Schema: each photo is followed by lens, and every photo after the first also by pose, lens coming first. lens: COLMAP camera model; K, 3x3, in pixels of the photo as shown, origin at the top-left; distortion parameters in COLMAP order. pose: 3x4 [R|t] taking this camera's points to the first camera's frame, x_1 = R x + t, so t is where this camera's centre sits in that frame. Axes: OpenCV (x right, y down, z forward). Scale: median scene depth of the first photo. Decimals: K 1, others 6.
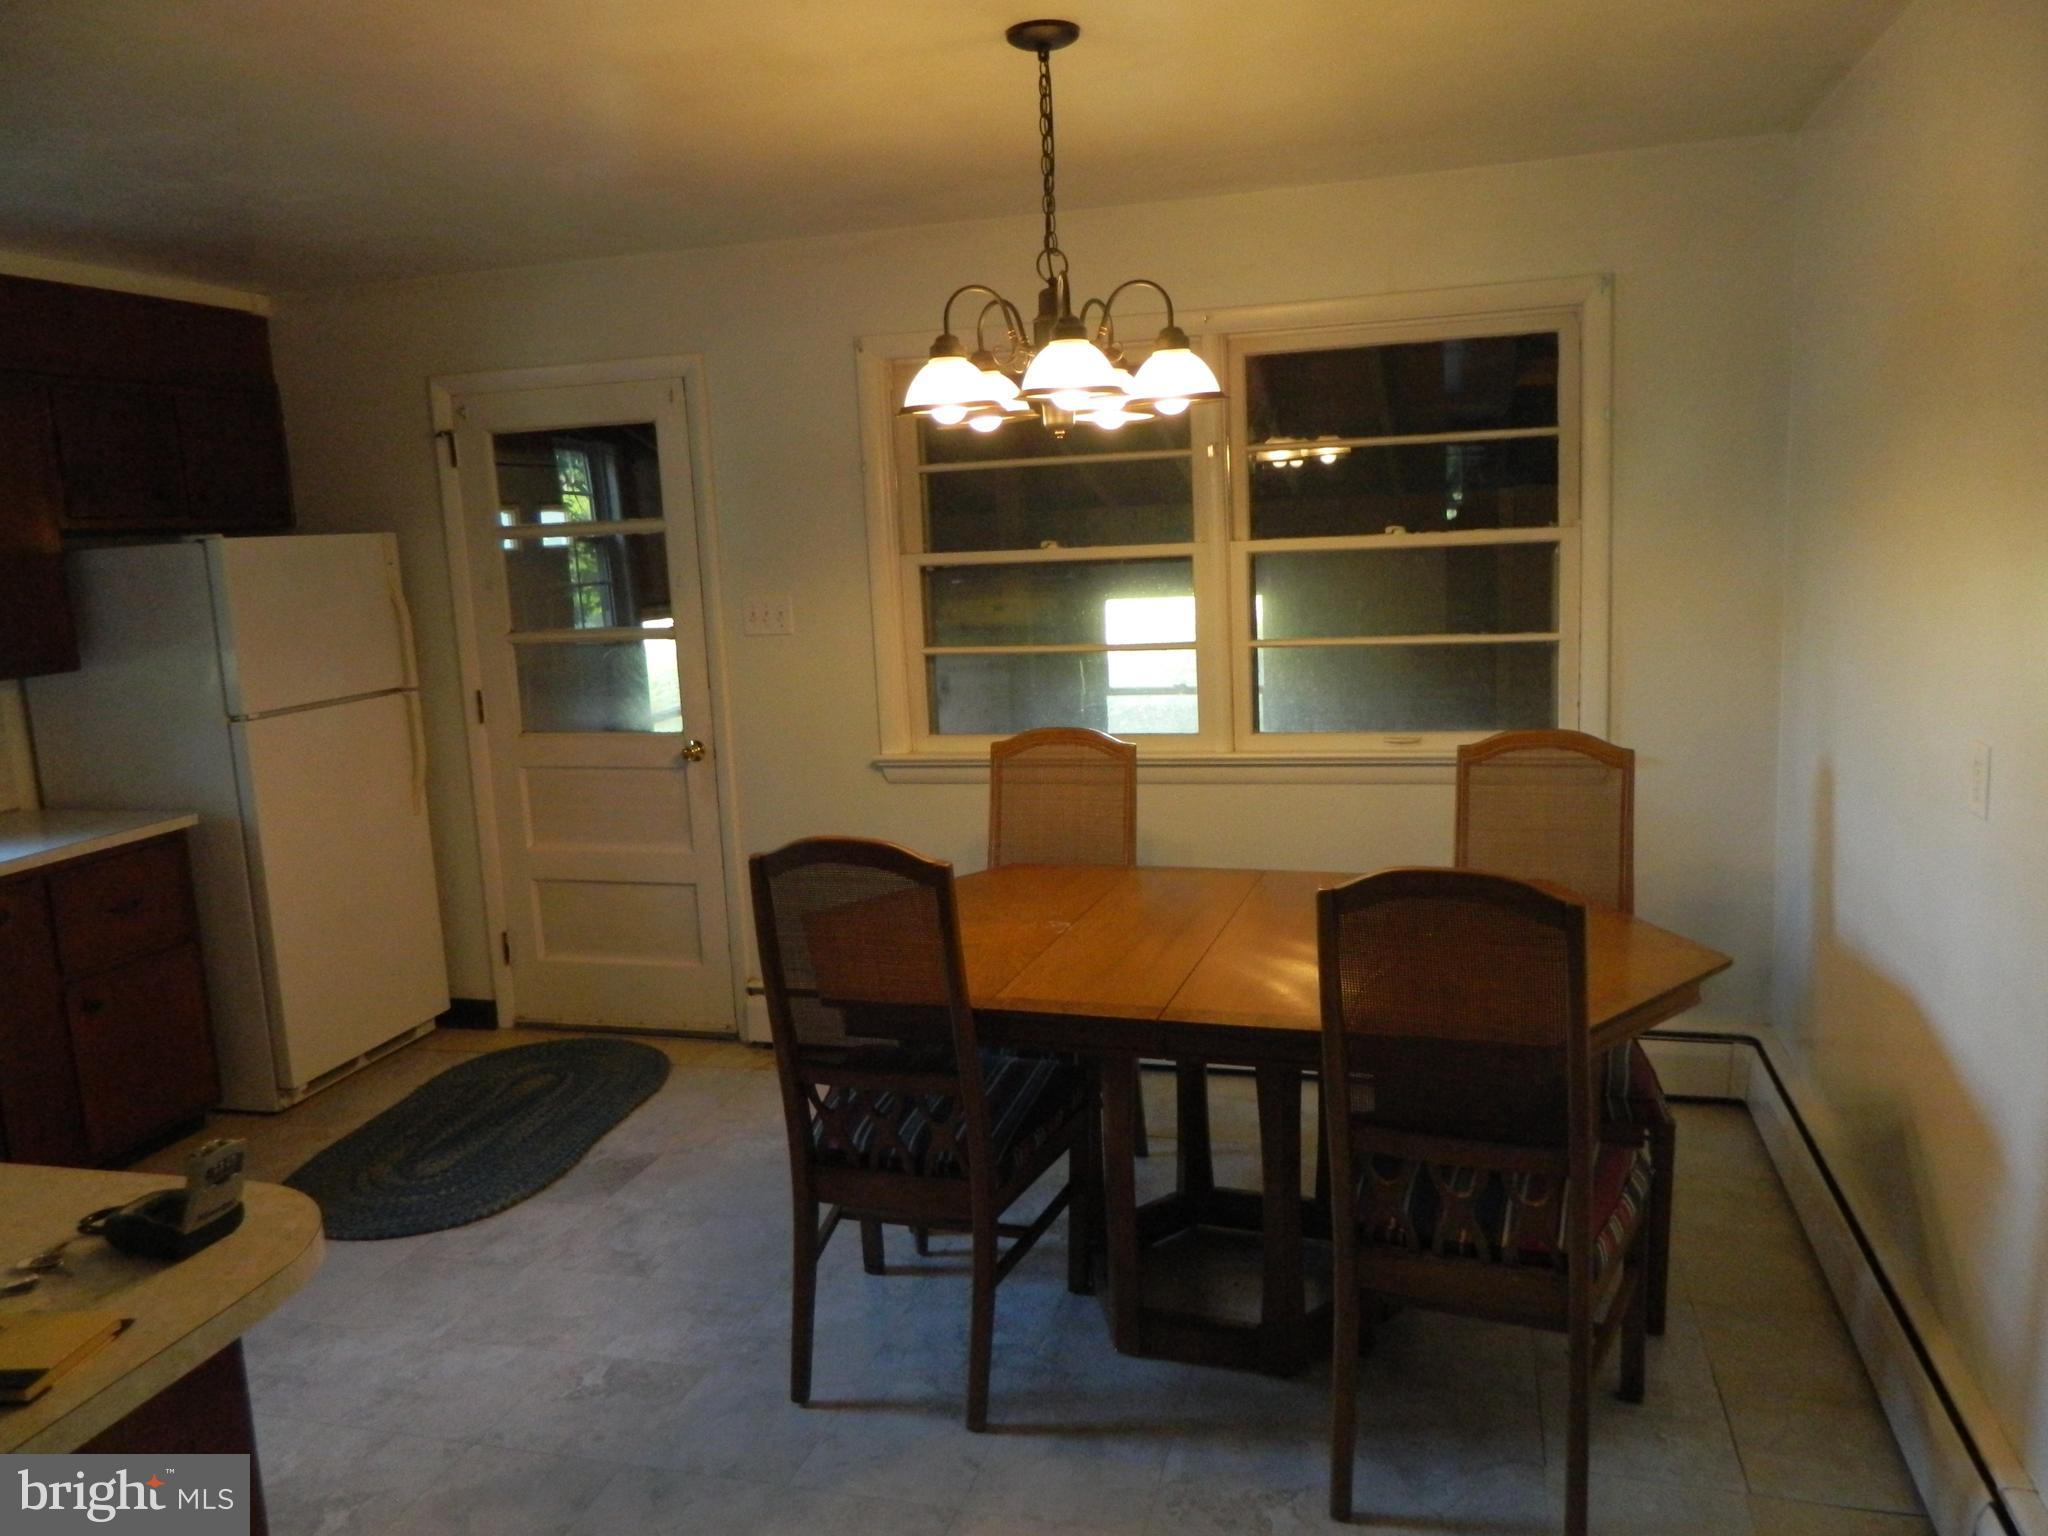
lens RADIAL K [[1504.1, 0, 1023.2], [0, 1504.1, 753.5], [0, 0, 1]] dist [-0.002029, -0.000518]
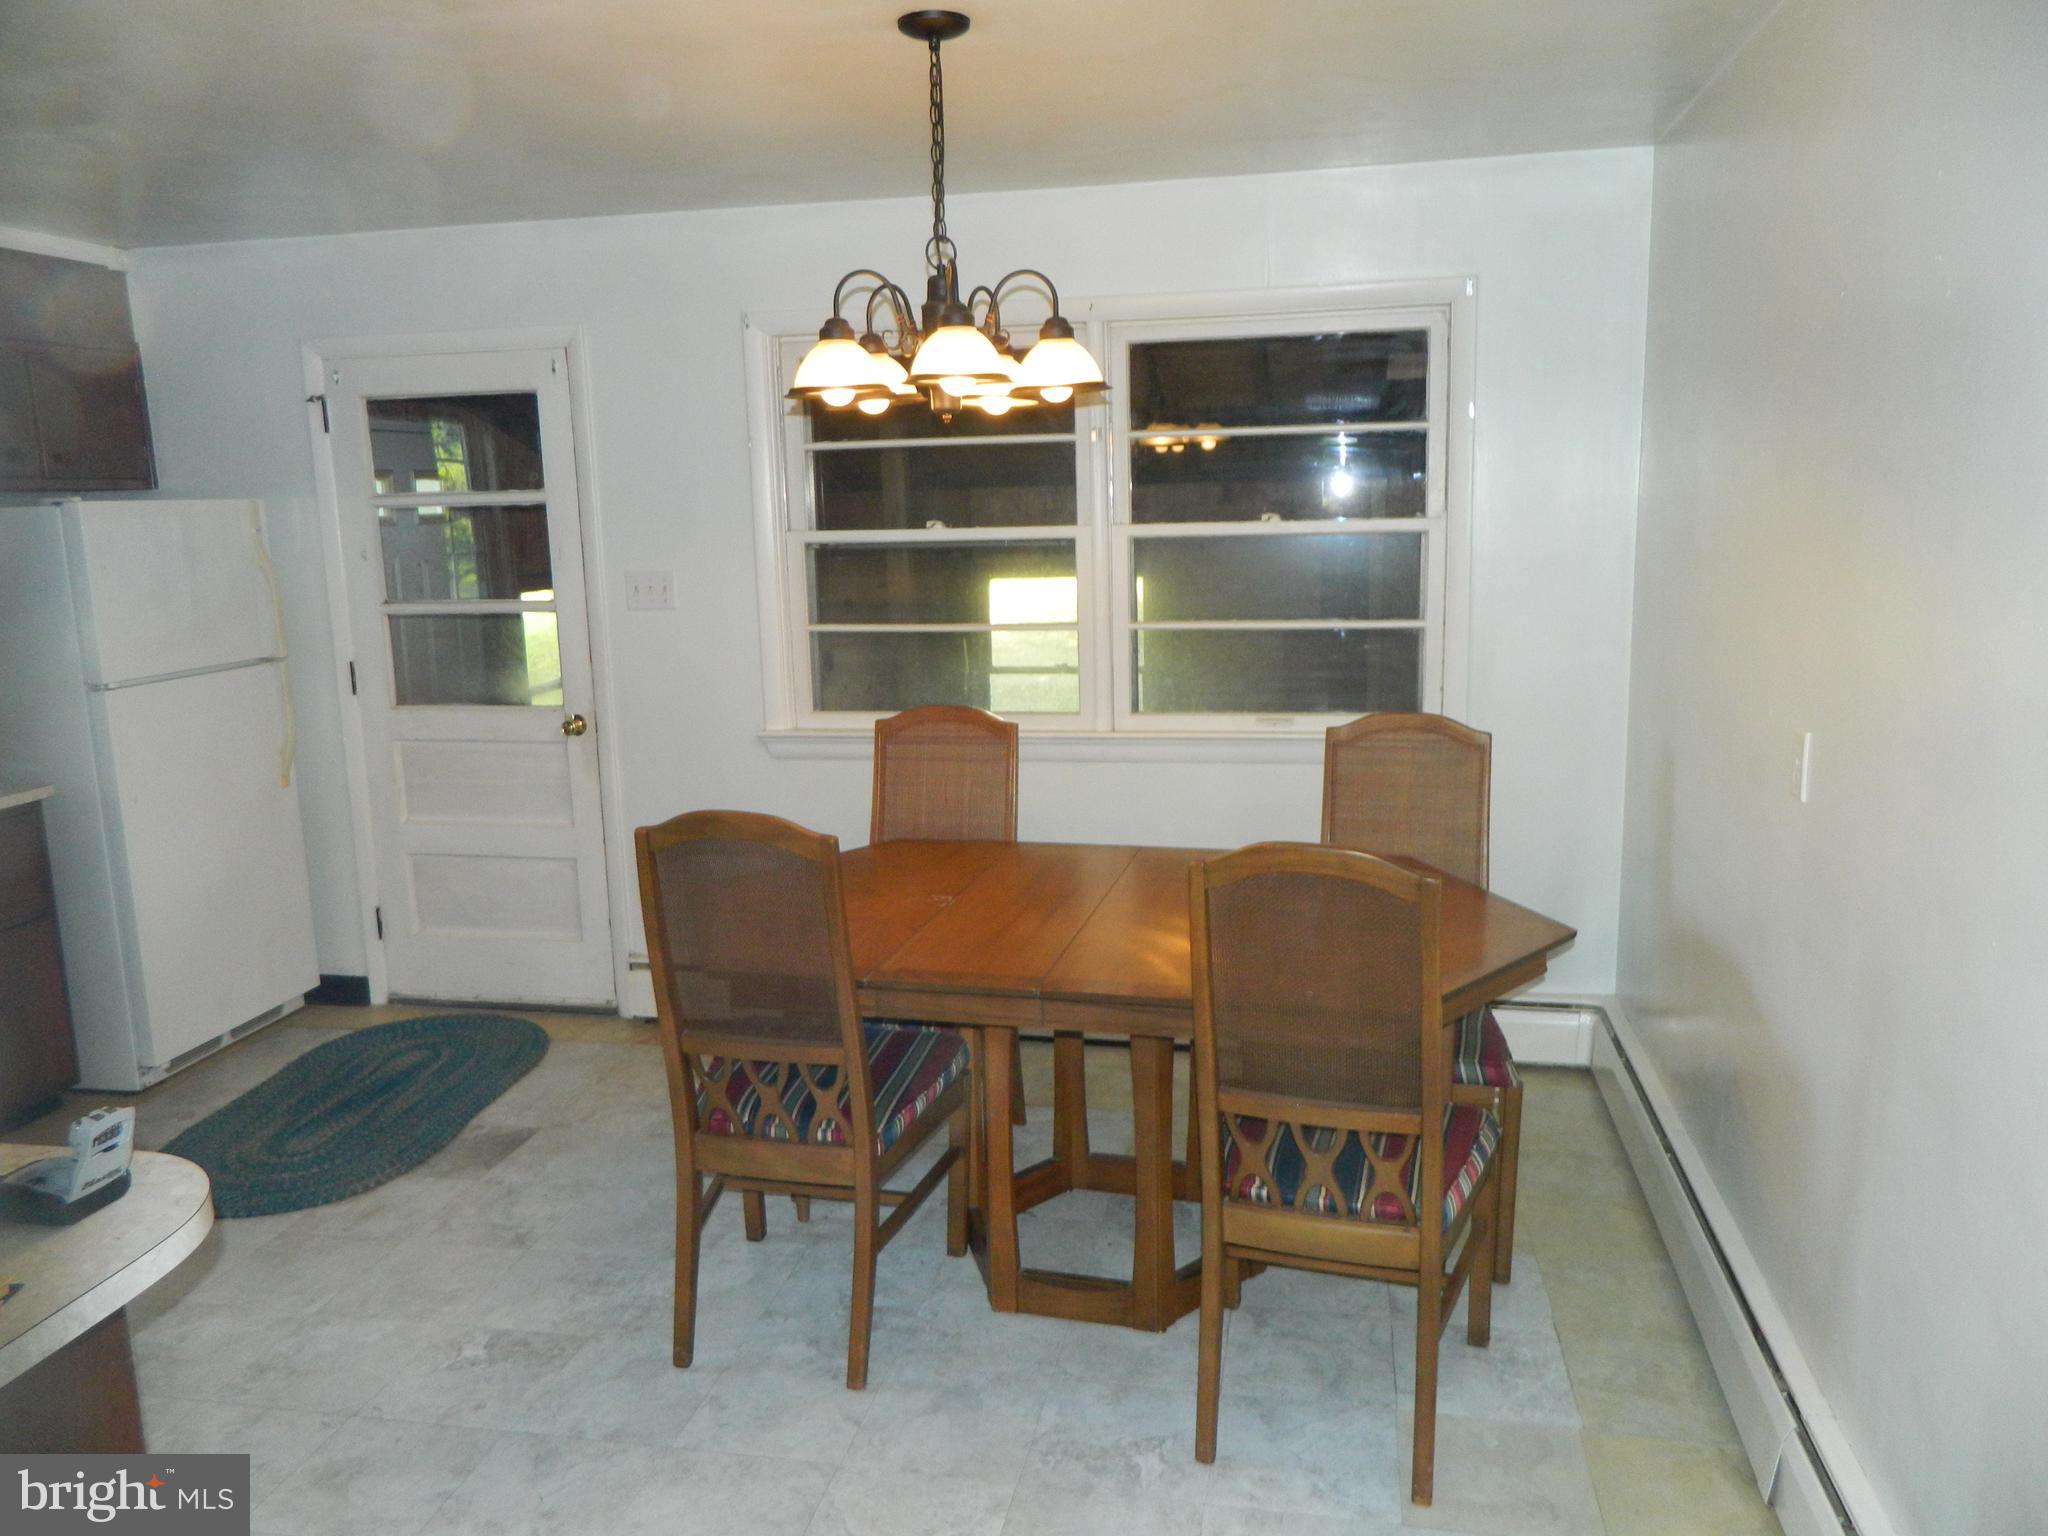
lens RADIAL K [[1504.1, 0, 1023.2], [0, 1504.1, 753.5], [0, 0, 1]] dist [-0.002029, -0.000518]
pose [[0.996876, 0.008316, 0.078542, -0.001731], [-0.009475, 0.999852, 0.014394, -0.000117], [-0.078411, -0.015093, 0.996807, -0.019035]]
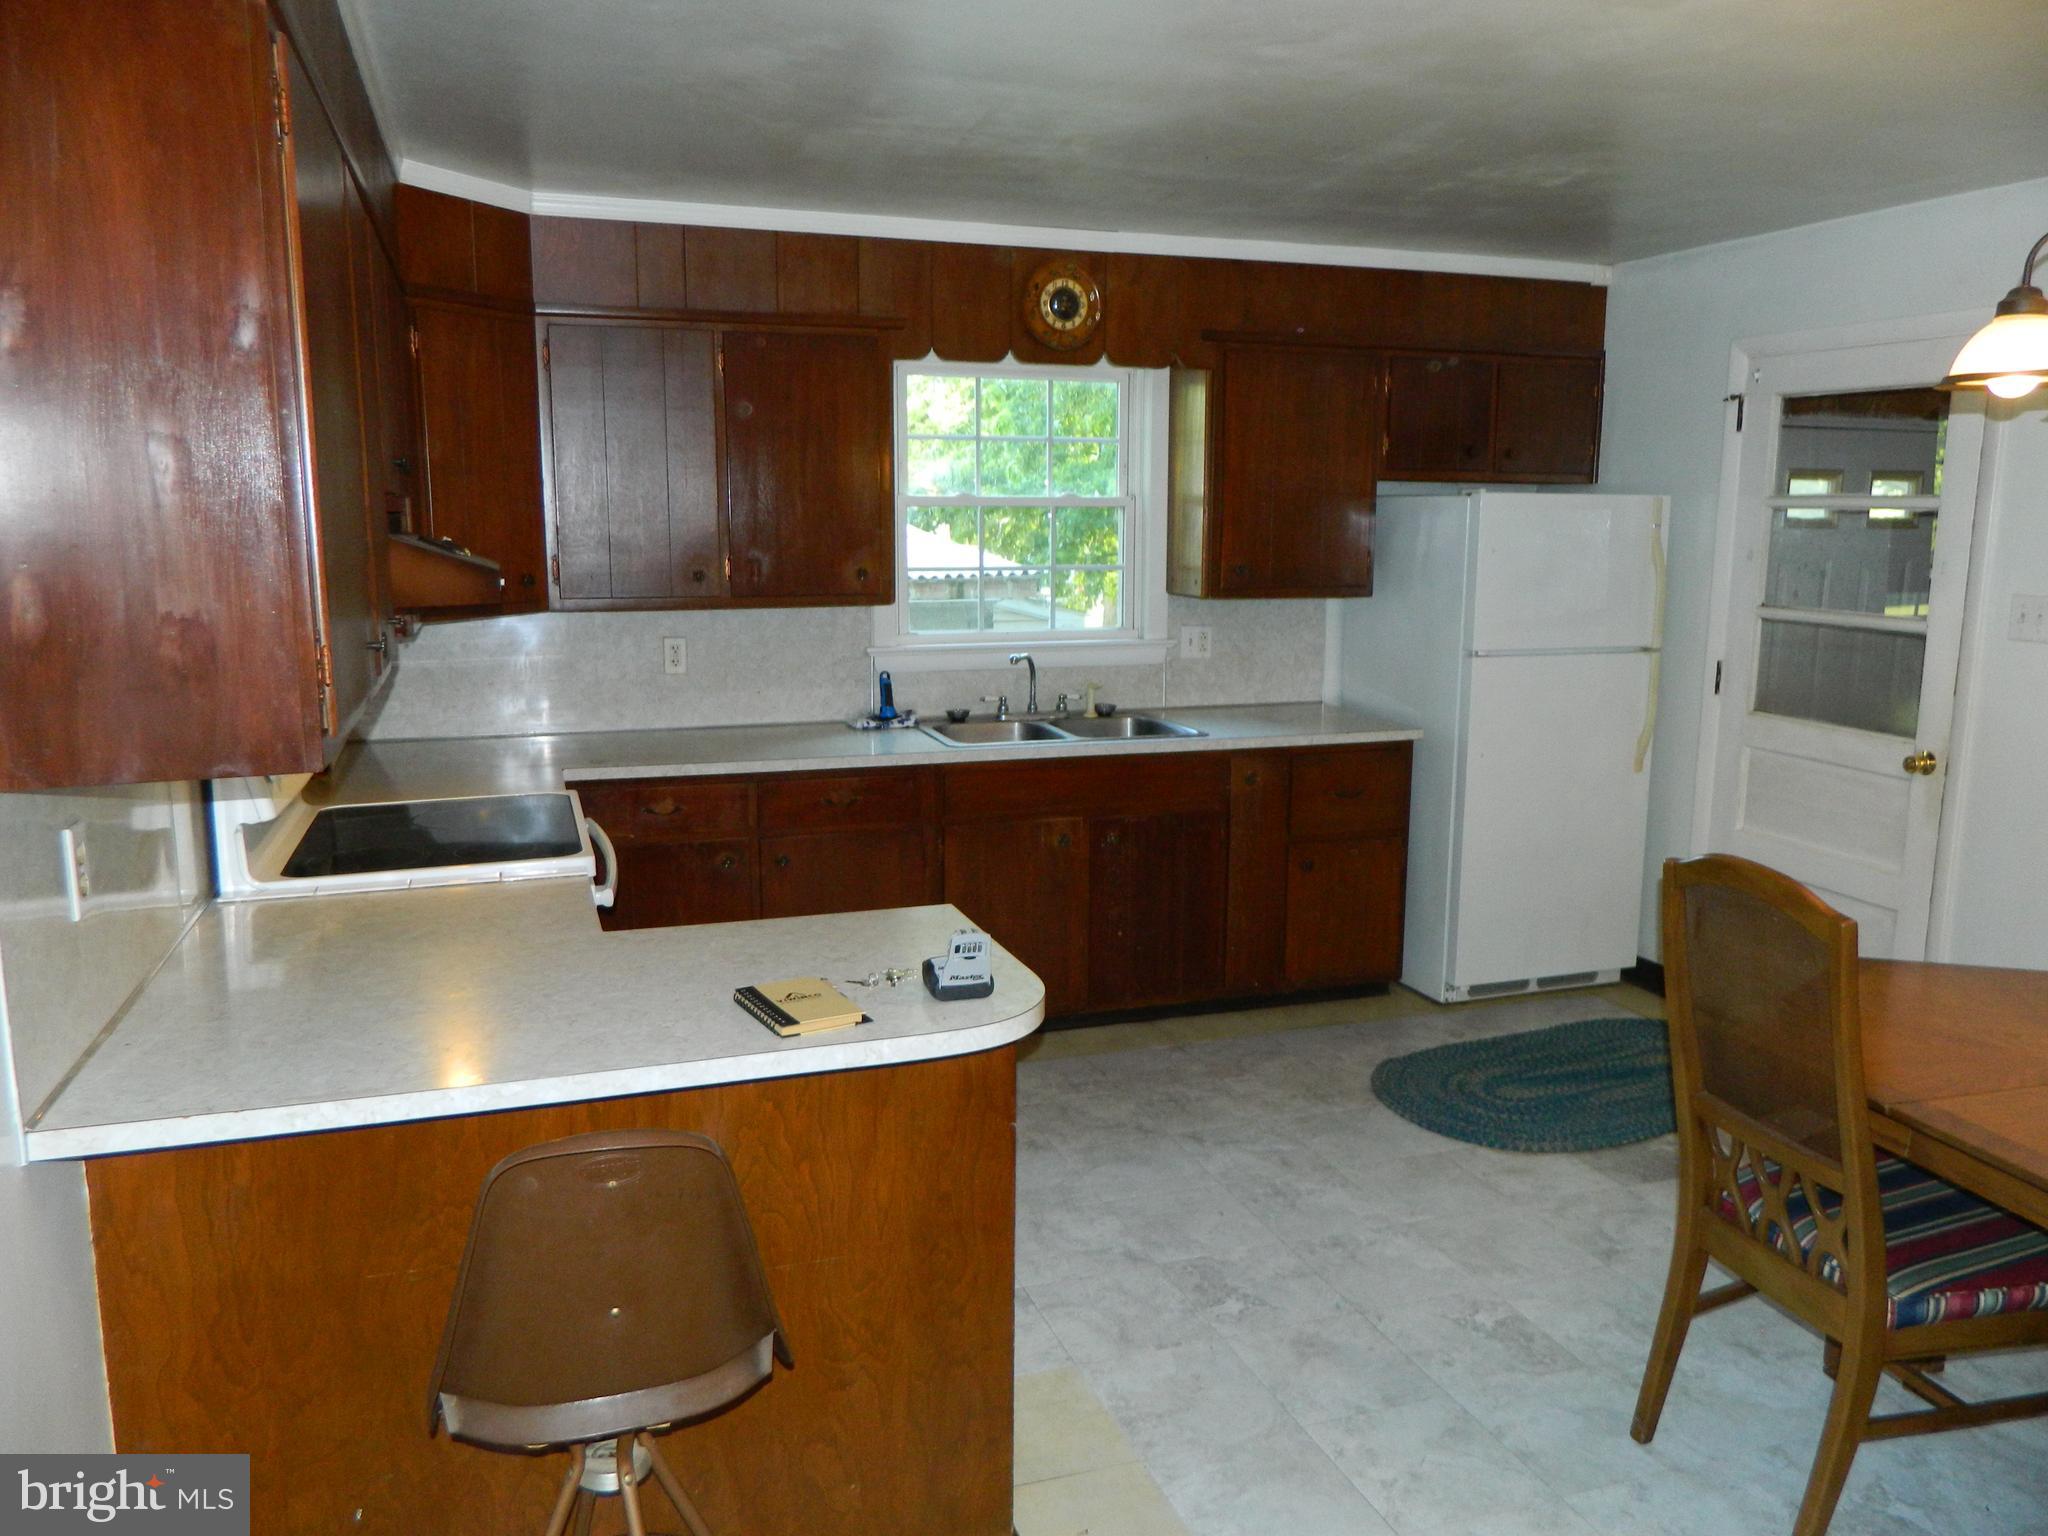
lens RADIAL K [[1504.1, 0, 1023.2], [0, 1504.1, 753.5], [0, 0, 1]] dist [-0.002029, -0.000518]
pose [[0.569812, 0.187475, -0.800104, 0.238113], [-0.161942, 0.980154, 0.114333, -0.028713], [0.805660, 0.064422, 0.588864, 0.083226]]
